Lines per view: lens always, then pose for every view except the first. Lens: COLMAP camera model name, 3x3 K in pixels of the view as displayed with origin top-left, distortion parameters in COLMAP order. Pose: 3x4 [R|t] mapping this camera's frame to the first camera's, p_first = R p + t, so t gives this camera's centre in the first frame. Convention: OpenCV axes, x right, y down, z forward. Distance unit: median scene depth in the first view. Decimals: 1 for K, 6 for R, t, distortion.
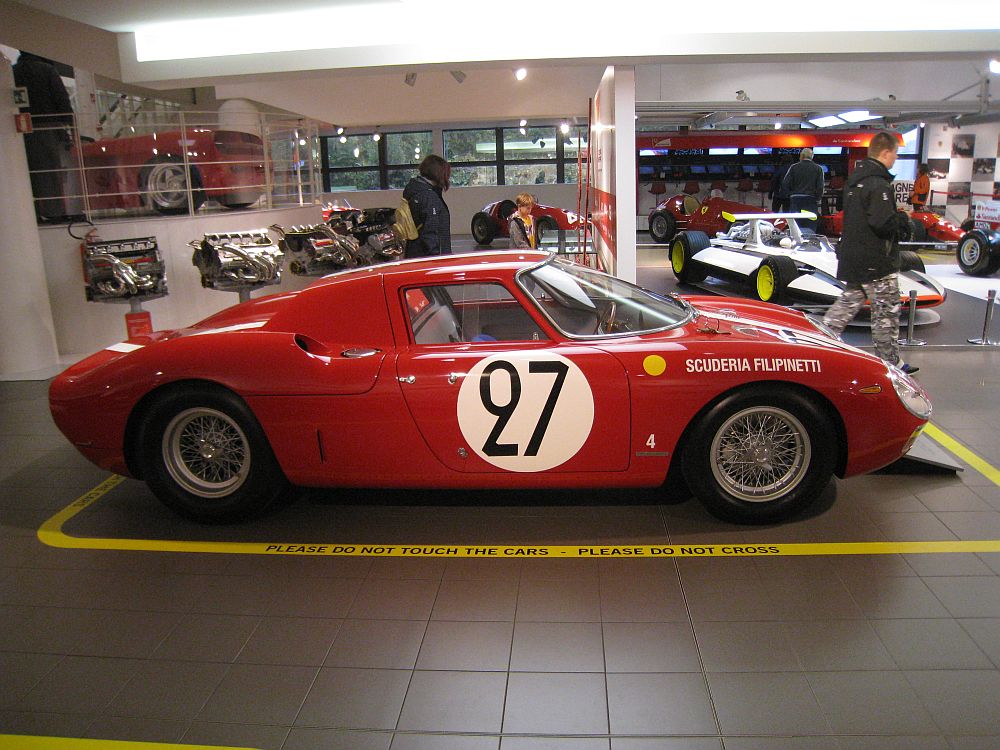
lens RADIAL K [[831.3, 0, 500.0], [0, 831.3, 375.0], [0, 0, 1]] dist [-0.186352, 0.132268]
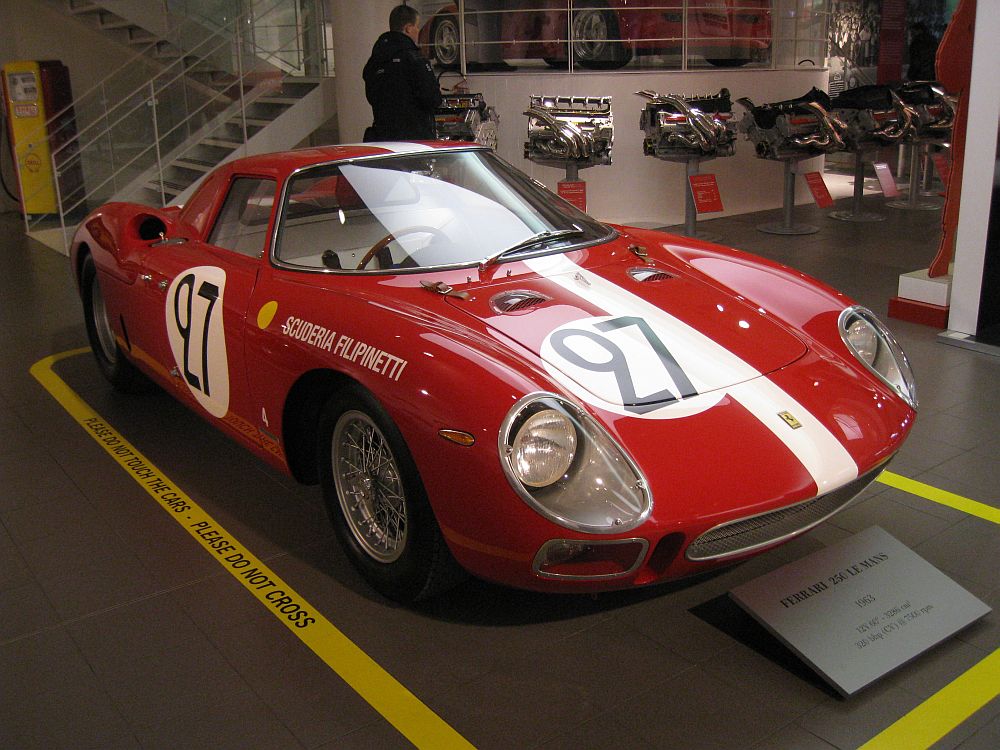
lens RADIAL K [[1051.6, 0, 500.0], [0, 1051.6, 375.0], [0, 0, 1]] dist [-0.132676, 0.034466]
pose [[0.660023, 0.241742, -0.711288, 0.961128], [-0.173126, 0.970272, 0.169113, -0.146540], [0.731025, 0.011523, 0.682254, 0.512303]]
